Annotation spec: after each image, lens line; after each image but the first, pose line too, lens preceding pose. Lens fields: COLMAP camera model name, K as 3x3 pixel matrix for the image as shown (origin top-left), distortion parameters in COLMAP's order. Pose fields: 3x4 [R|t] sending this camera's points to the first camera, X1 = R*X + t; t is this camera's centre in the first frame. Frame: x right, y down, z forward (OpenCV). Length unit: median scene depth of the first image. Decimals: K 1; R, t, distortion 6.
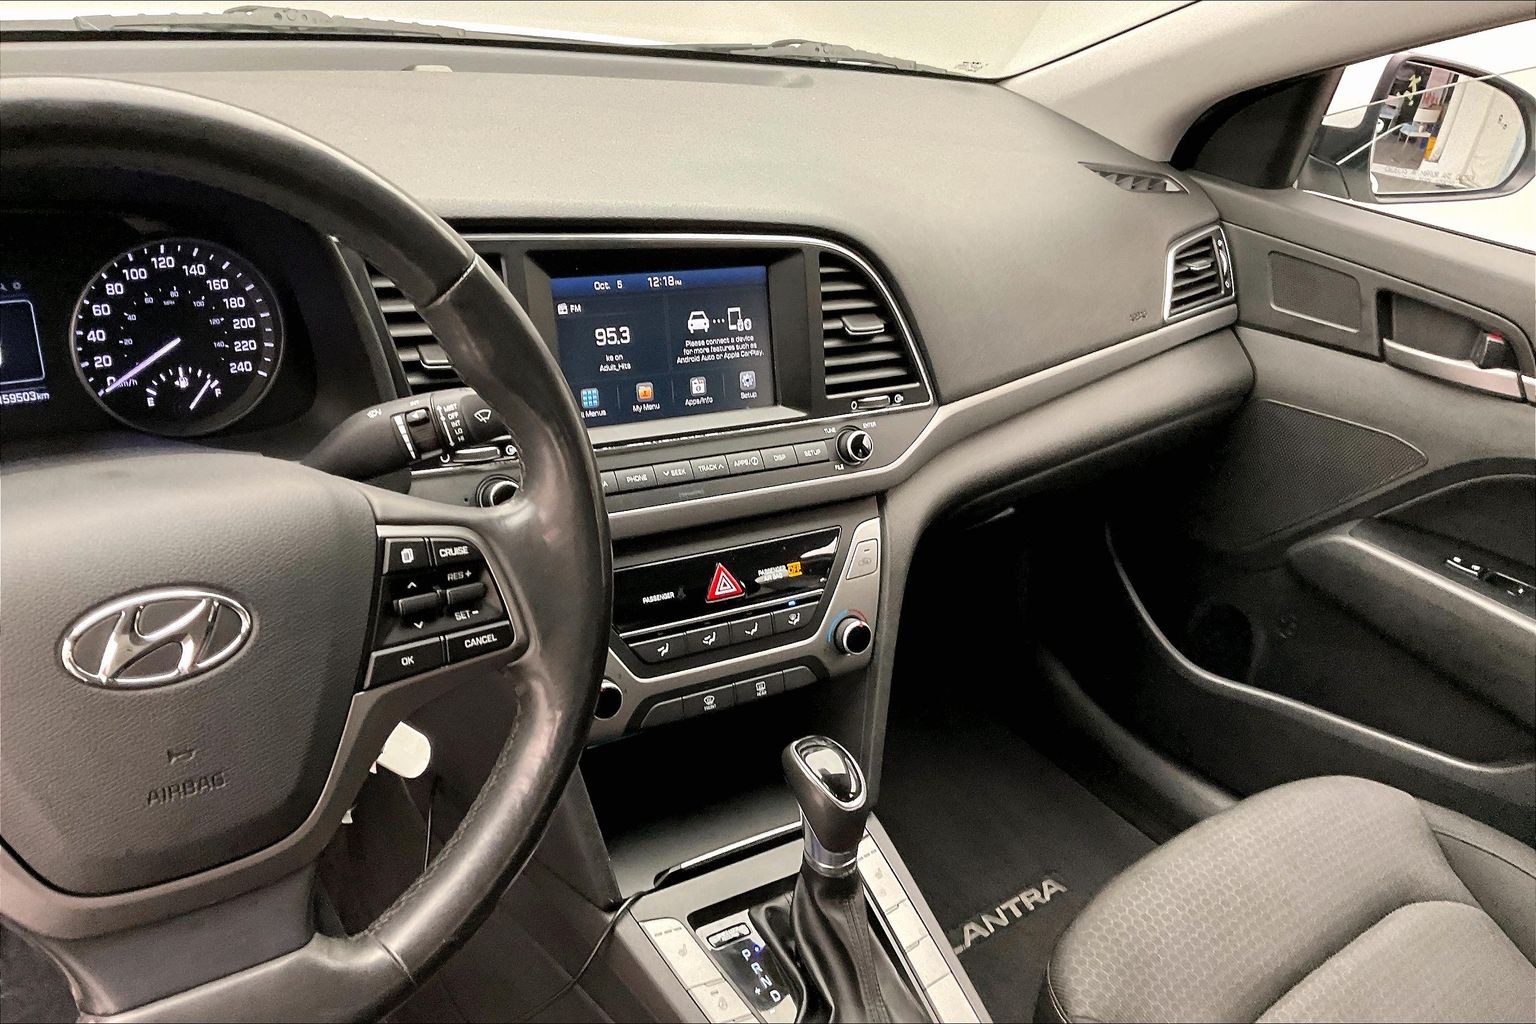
lens RADIAL K [[1273.5, 0, 768.2], [0, 1273.5, 505.5], [0, 0, 1]] dist [0.084239, -0.180955]
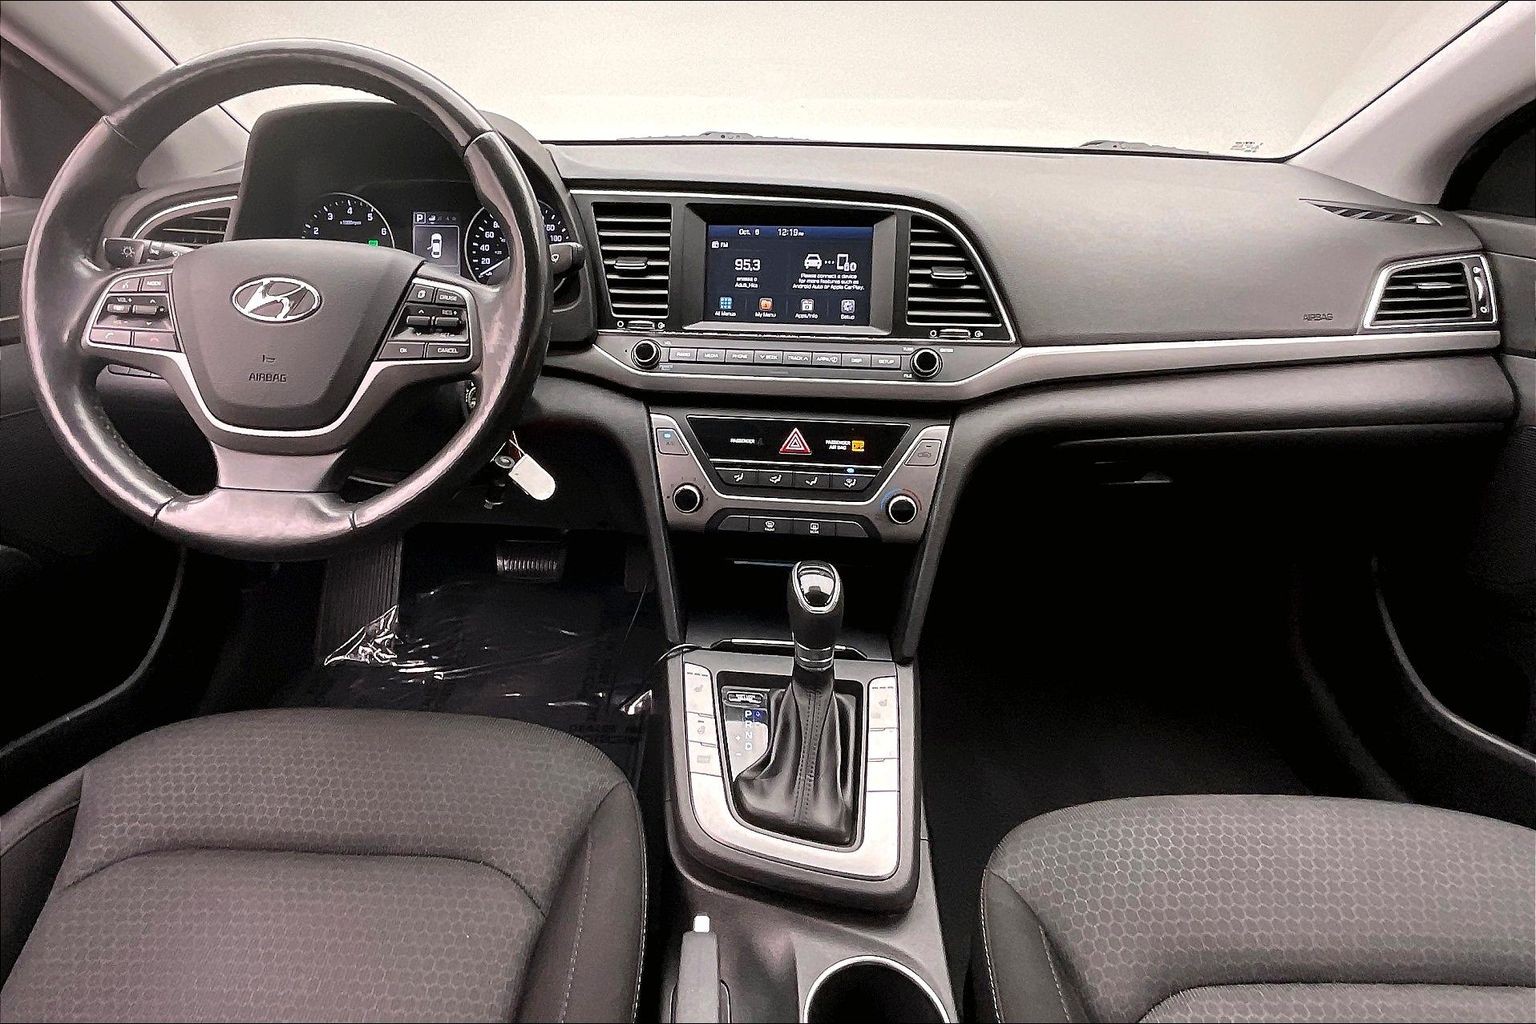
lens RADIAL K [[846.1, 0, 731.6], [0, 846.1, 408.3], [0, 0, 1]] dist [-0.005055, -0.000948]
pose [[0.774134, 0.082932, -0.627566, 0.498468], [-0.203389, 0.971402, -0.122522, 0.156449], [0.599458, 0.222488, 0.768862, 0.254036]]
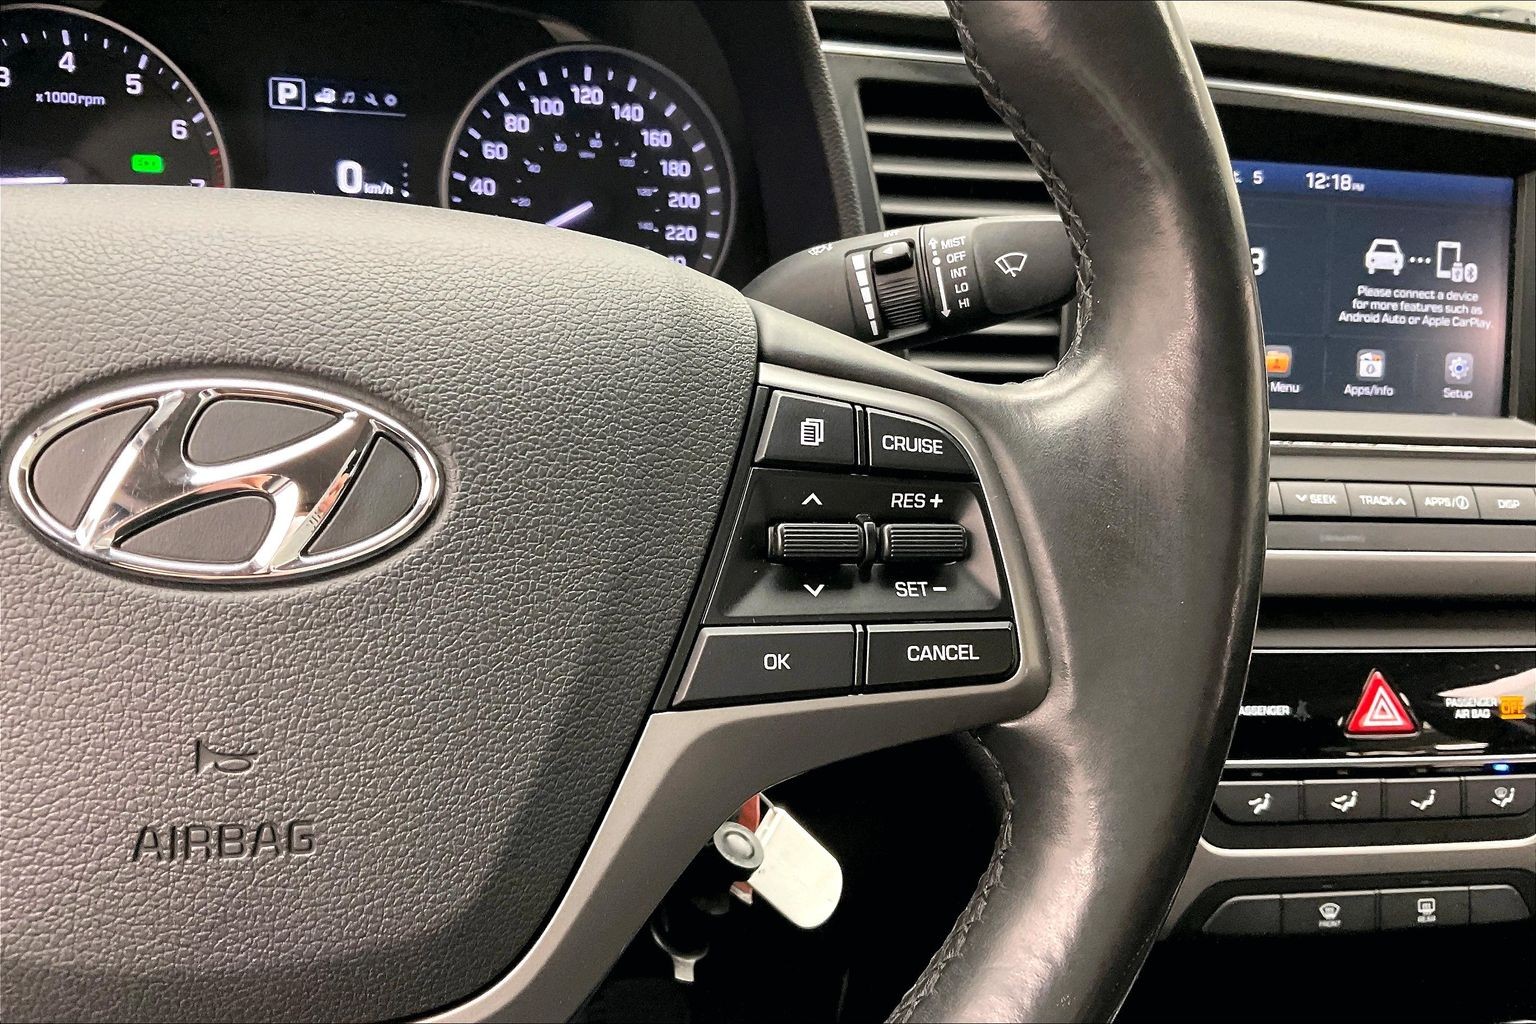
lens RADIAL K [[1273.5, 0, 763.7], [0, 1273.5, 507.8], [0, 0, 1]] dist [0.084239, -0.180955]
pose [[0.915377, 0.107678, -0.387930, -0.076358], [-0.153008, 0.984314, -0.087828, 0.068236], [0.372388, 0.139752, 0.917495, 0.371933]]
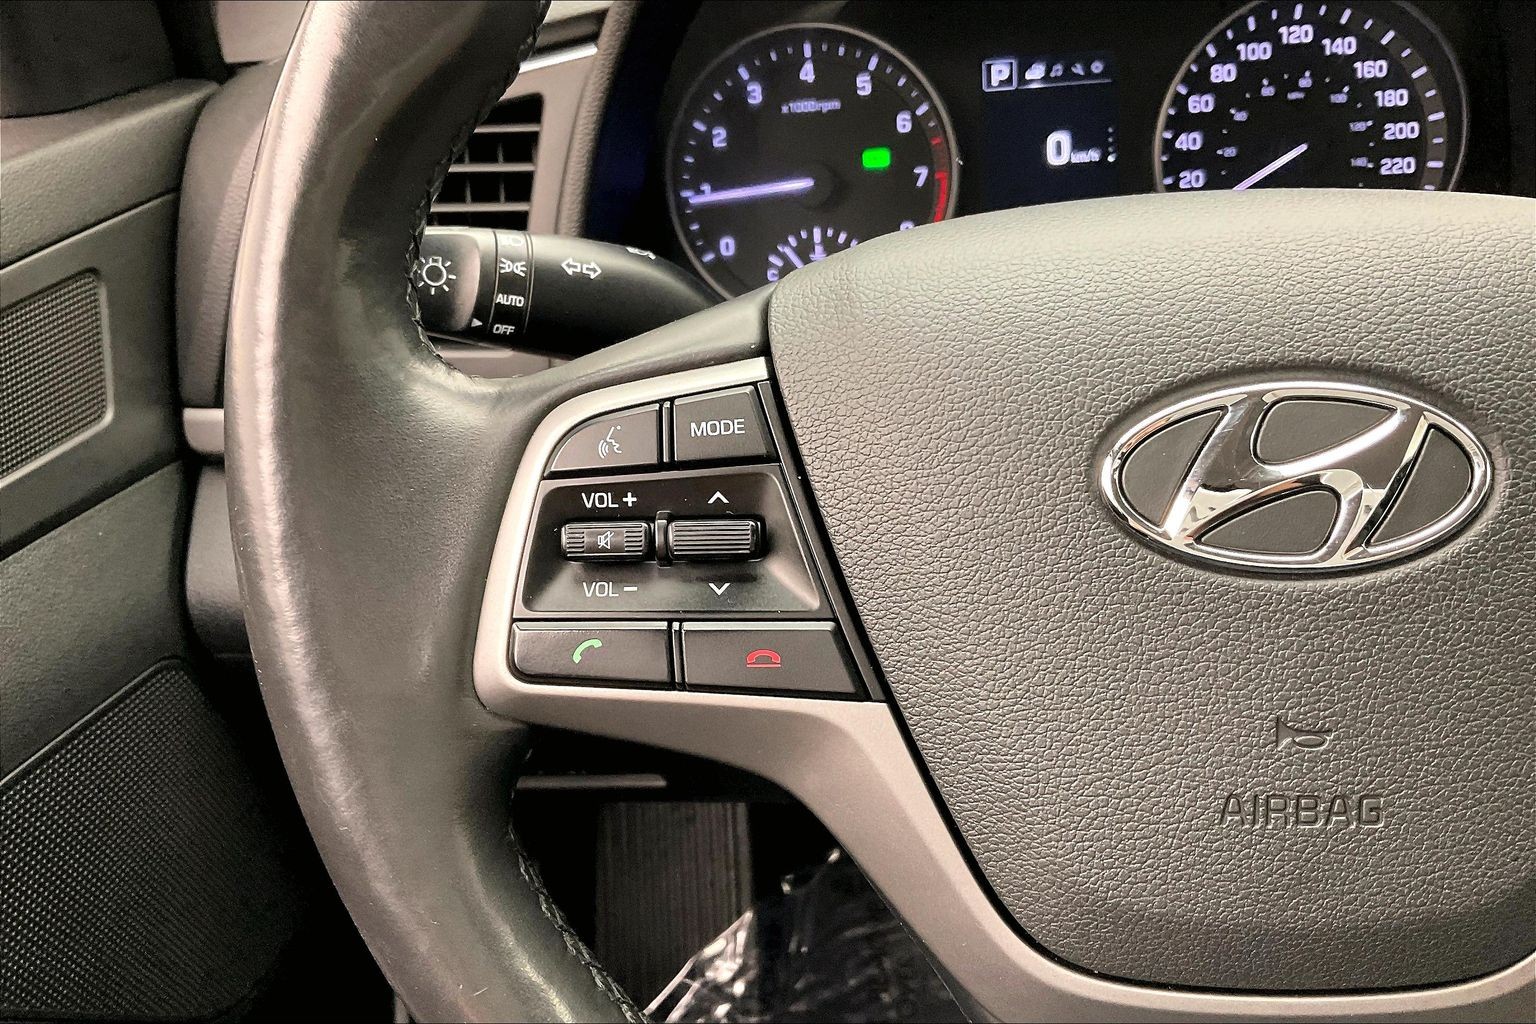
lens RADIAL K [[1273.5, 0, 763.5], [0, 1273.5, 511.4], [0, 0, 1]] dist [0.084239, -0.180955]
pose [[0.726697, 0.115048, -0.677256, -0.164666], [-0.139654, 0.990031, 0.018332, 0.074399], [0.672613, 0.081260, 0.735519, 0.294121]]
